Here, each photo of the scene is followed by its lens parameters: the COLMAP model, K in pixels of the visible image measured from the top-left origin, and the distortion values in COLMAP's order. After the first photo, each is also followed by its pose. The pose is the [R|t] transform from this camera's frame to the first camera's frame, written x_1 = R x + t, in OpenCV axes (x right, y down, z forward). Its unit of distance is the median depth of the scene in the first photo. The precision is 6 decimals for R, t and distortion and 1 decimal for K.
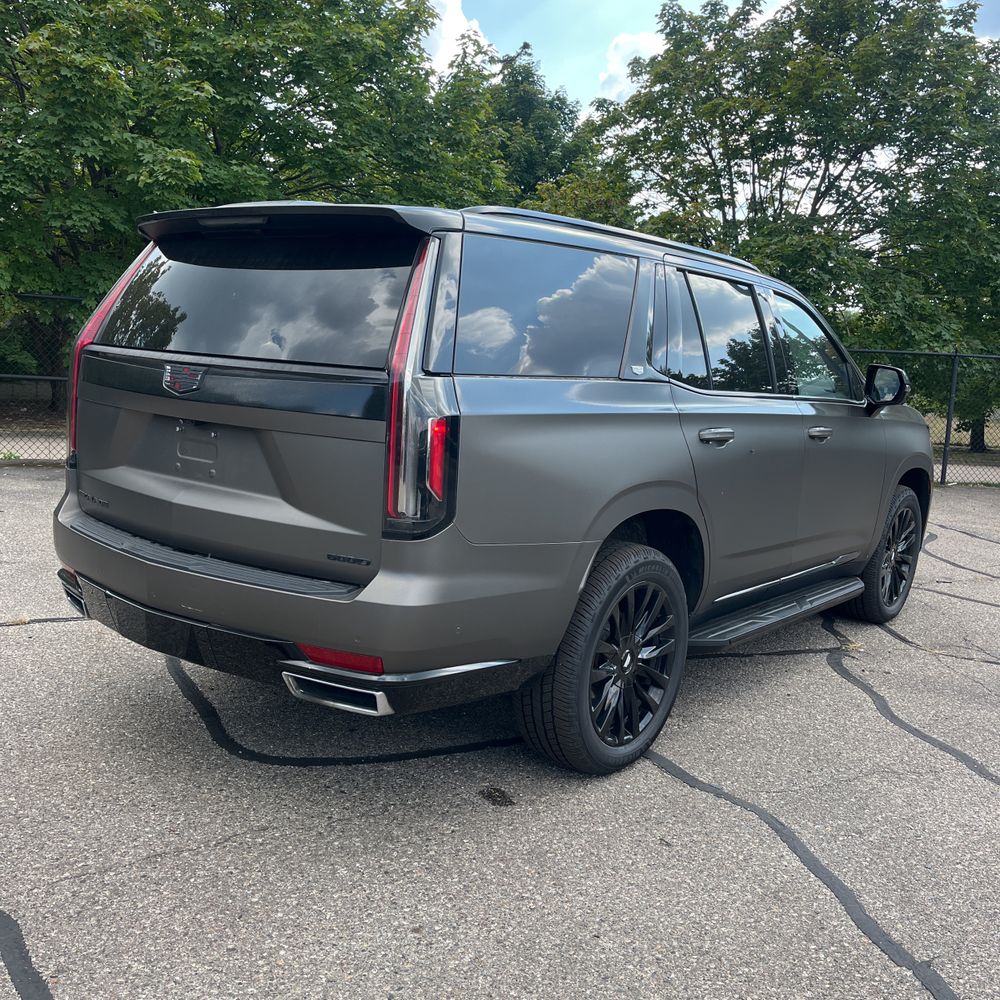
lens RADIAL K [[1015.5, 0, 532.6], [0, 1015.5, 520.0], [0, 0, 1]] dist [0.011584, -0.025656]
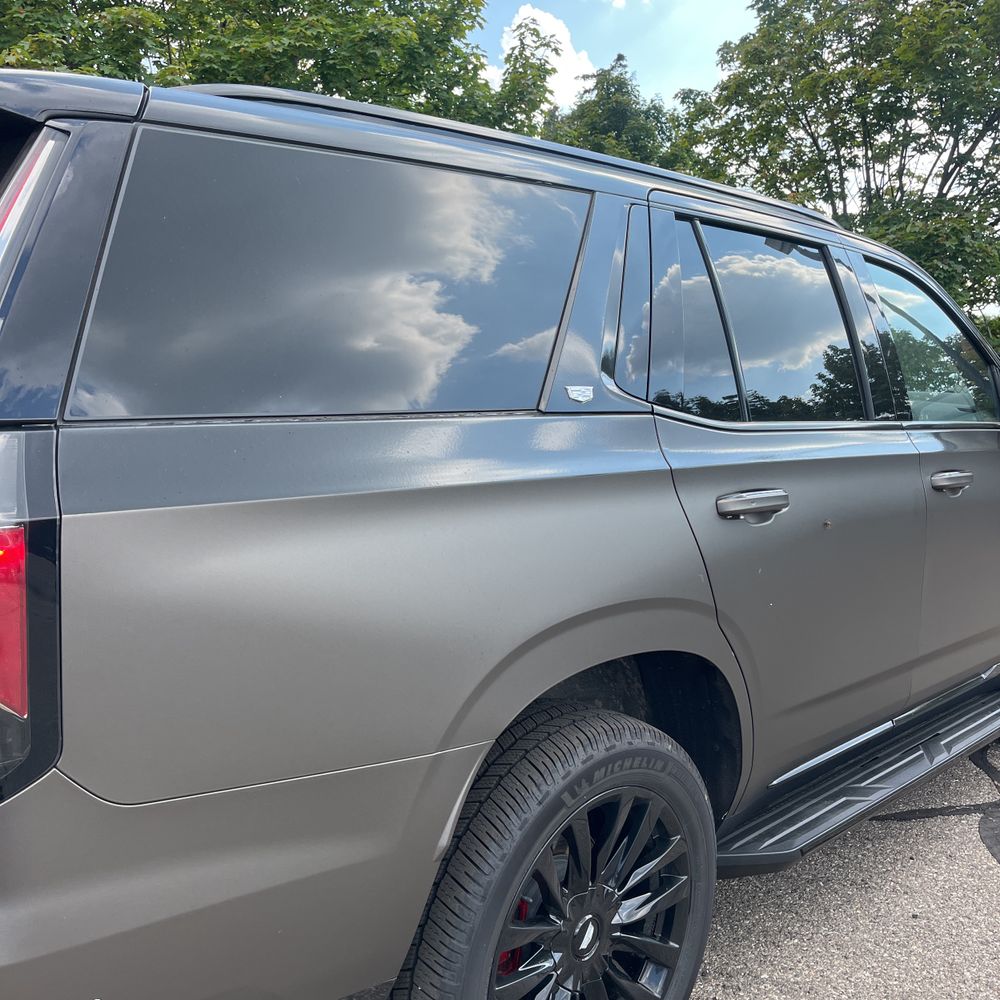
lens RADIAL K [[1015.5, 0, 532.6], [0, 1015.5, 520.0], [0, 0, 1]] dist [0.011584, -0.025656]
pose [[0.991471, -0.032175, -0.126294, 0.039744], [0.028531, 0.999126, -0.030557, -0.018390], [0.127167, 0.026693, 0.991522, 0.131558]]
